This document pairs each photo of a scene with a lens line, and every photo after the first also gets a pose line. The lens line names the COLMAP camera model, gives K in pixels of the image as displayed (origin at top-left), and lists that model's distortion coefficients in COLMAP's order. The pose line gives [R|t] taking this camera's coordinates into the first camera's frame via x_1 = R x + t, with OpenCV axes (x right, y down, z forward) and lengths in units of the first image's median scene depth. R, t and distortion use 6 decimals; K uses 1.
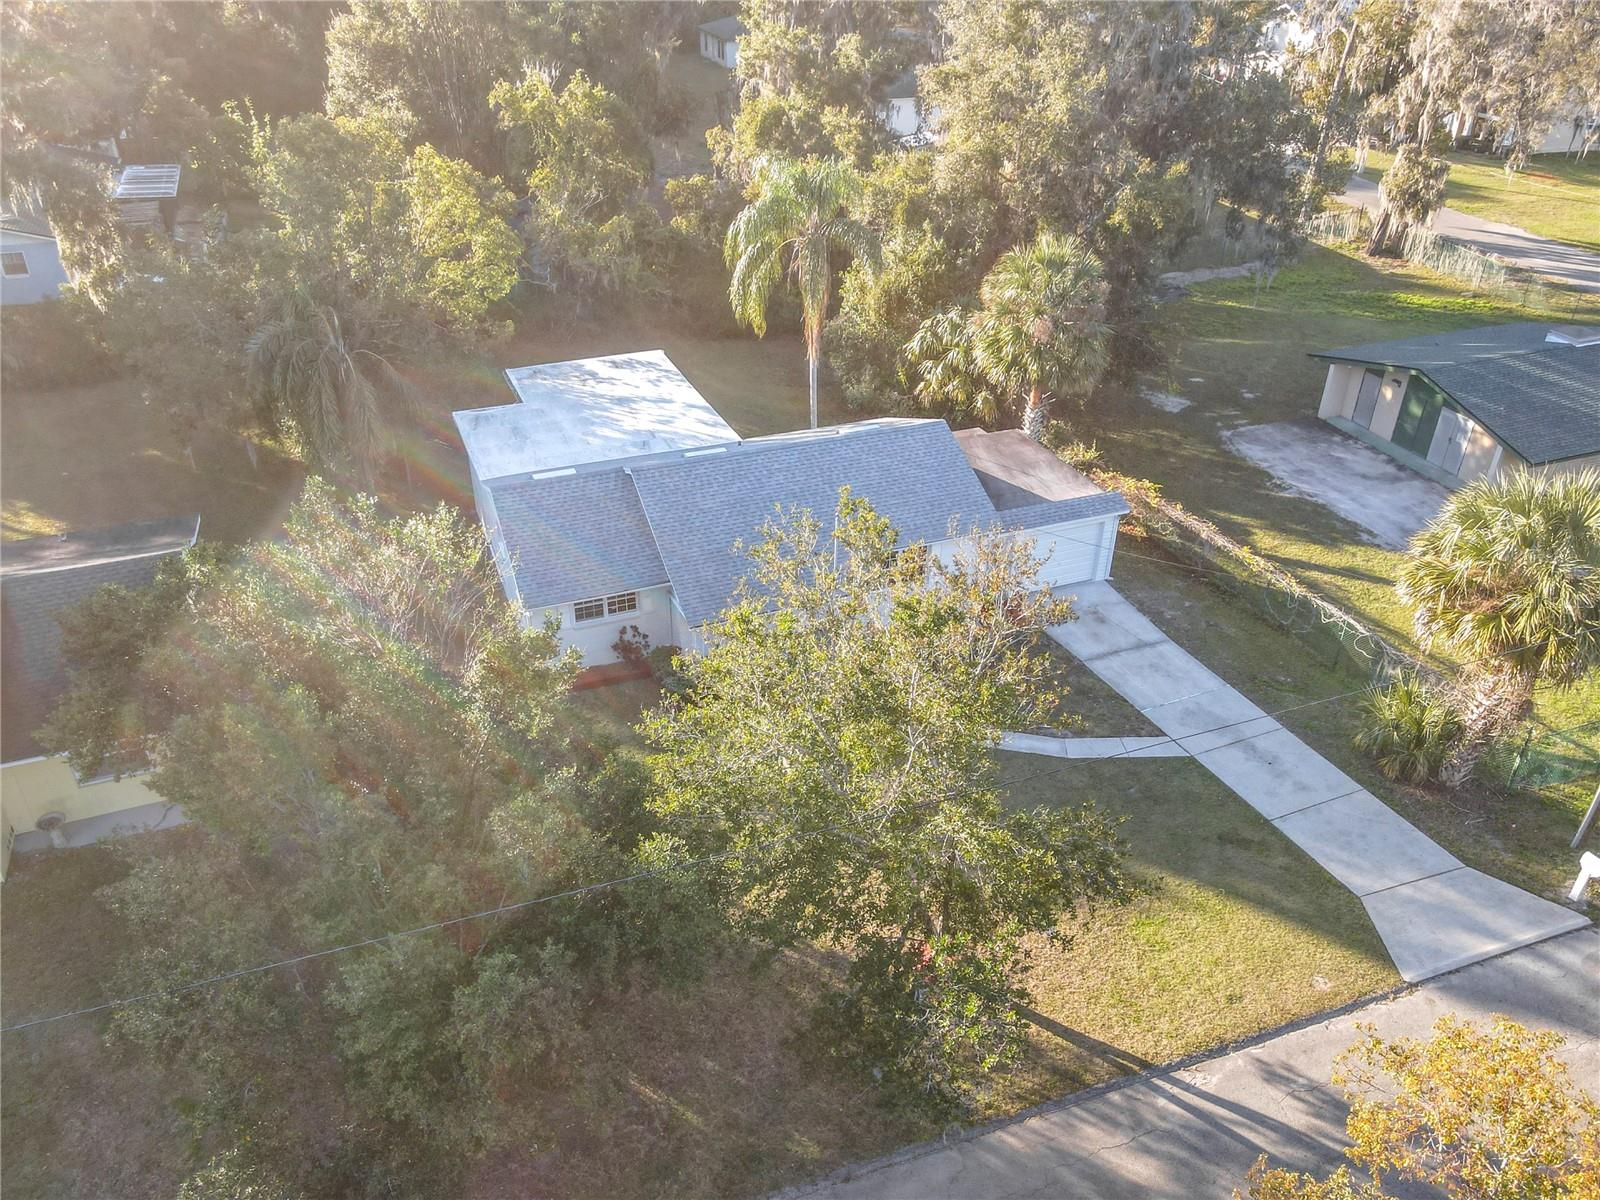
lens RADIAL K [[1211.5, 0, 806.3], [0, 1211.5, 593.8], [0, 0, 1]] dist [0.017932, 0.009300]
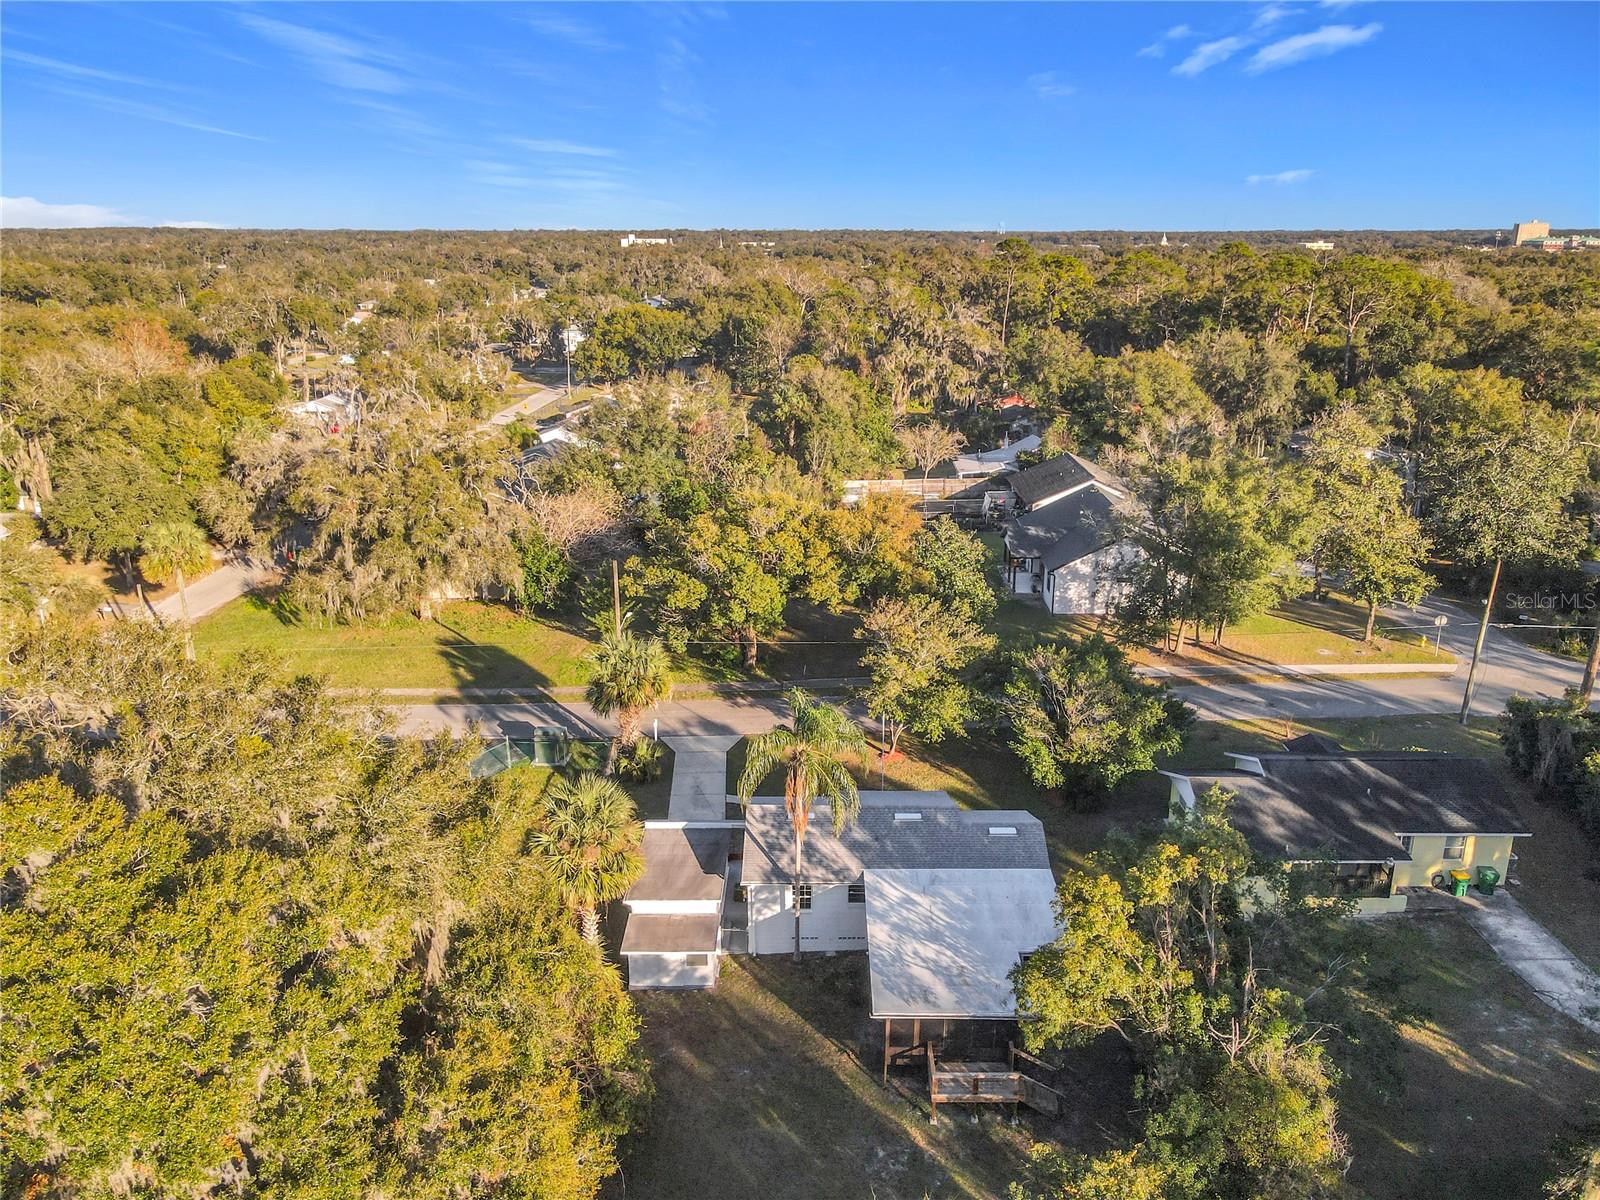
lens RADIAL K [[1202.2, 0, 807.2], [0, 1202.2, 599.6], [0, 0, 1]] dist [-0.013090, 0.061962]
pose [[-0.927002, -0.125352, 0.353490, -0.385035], [0.178493, 0.681474, 0.709742, -1.158900], [-0.329861, 0.721028, -0.609353, 1.434657]]
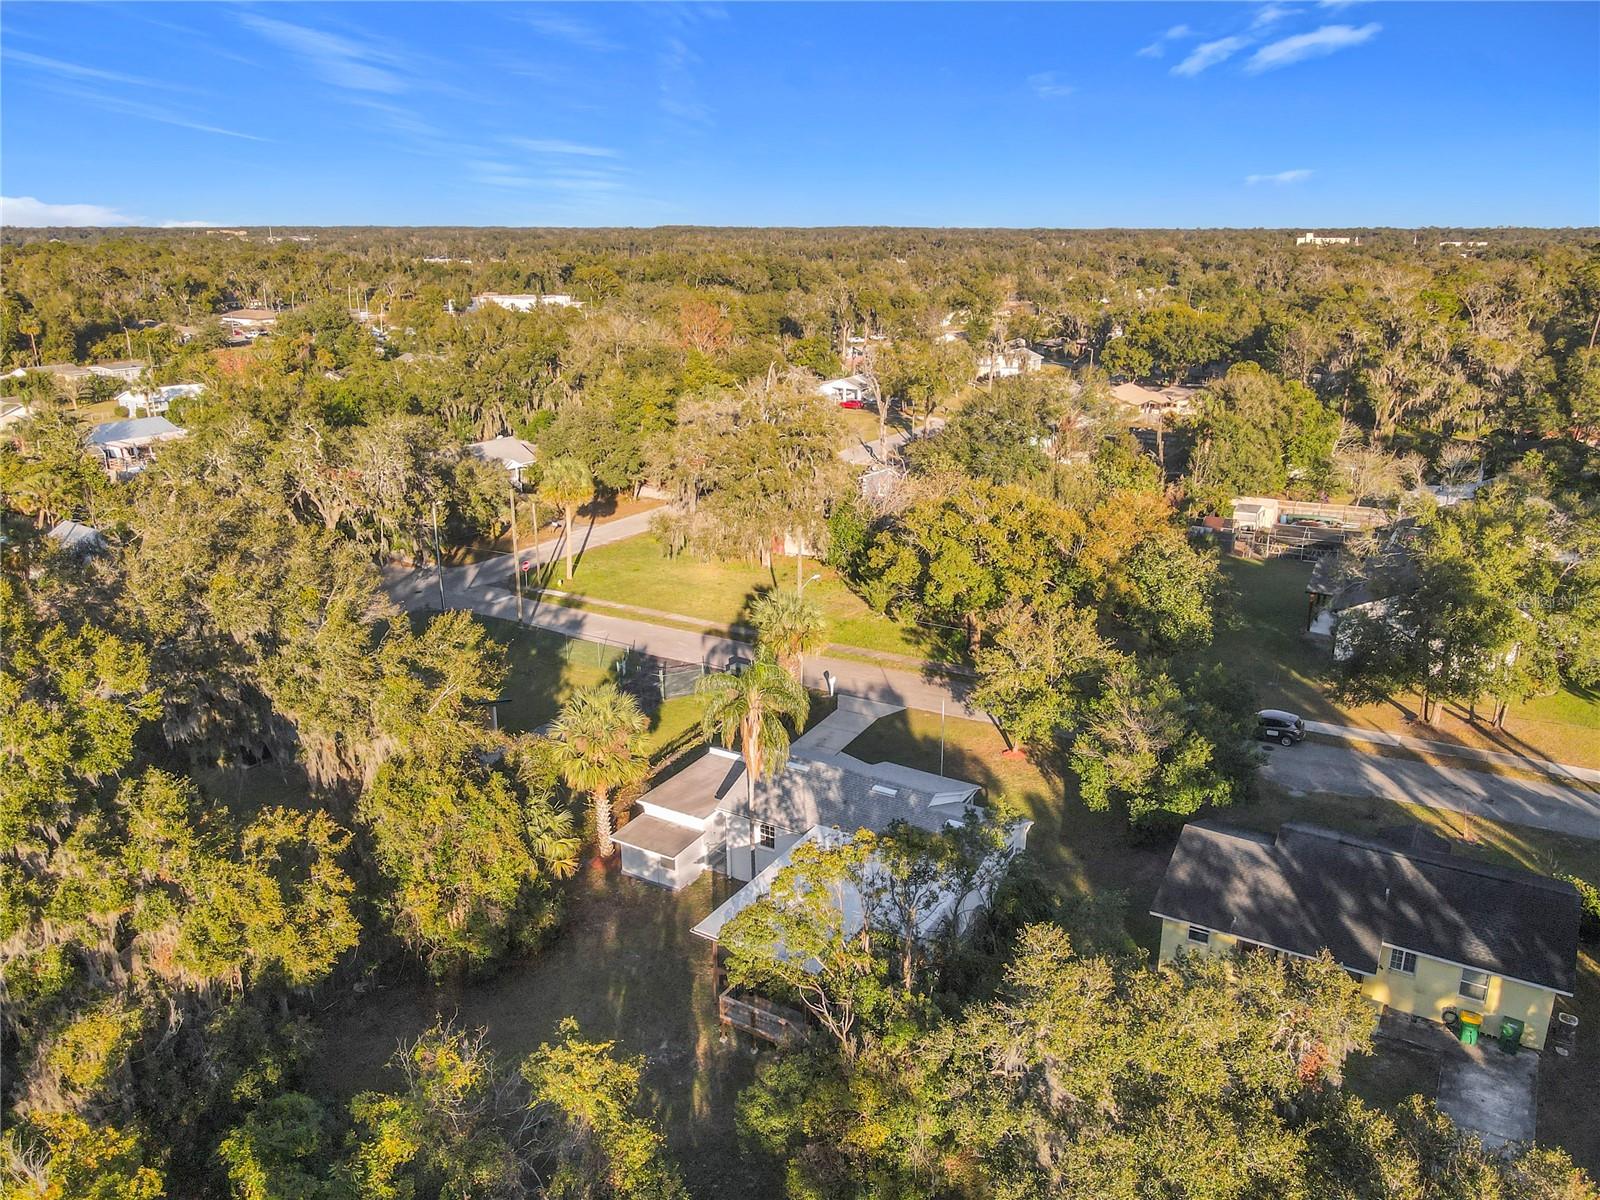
lens RADIAL K [[1191.4, 0, 840.7], [0, 1191.4, 633.6], [0, 0, 1]] dist [0.031947, 0.002209]
pose [[-0.610379, -0.273954, 0.743227, -0.955751], [0.389247, 0.713448, 0.582648, -0.992171], [-0.689873, 0.644935, -0.328838, 1.148842]]
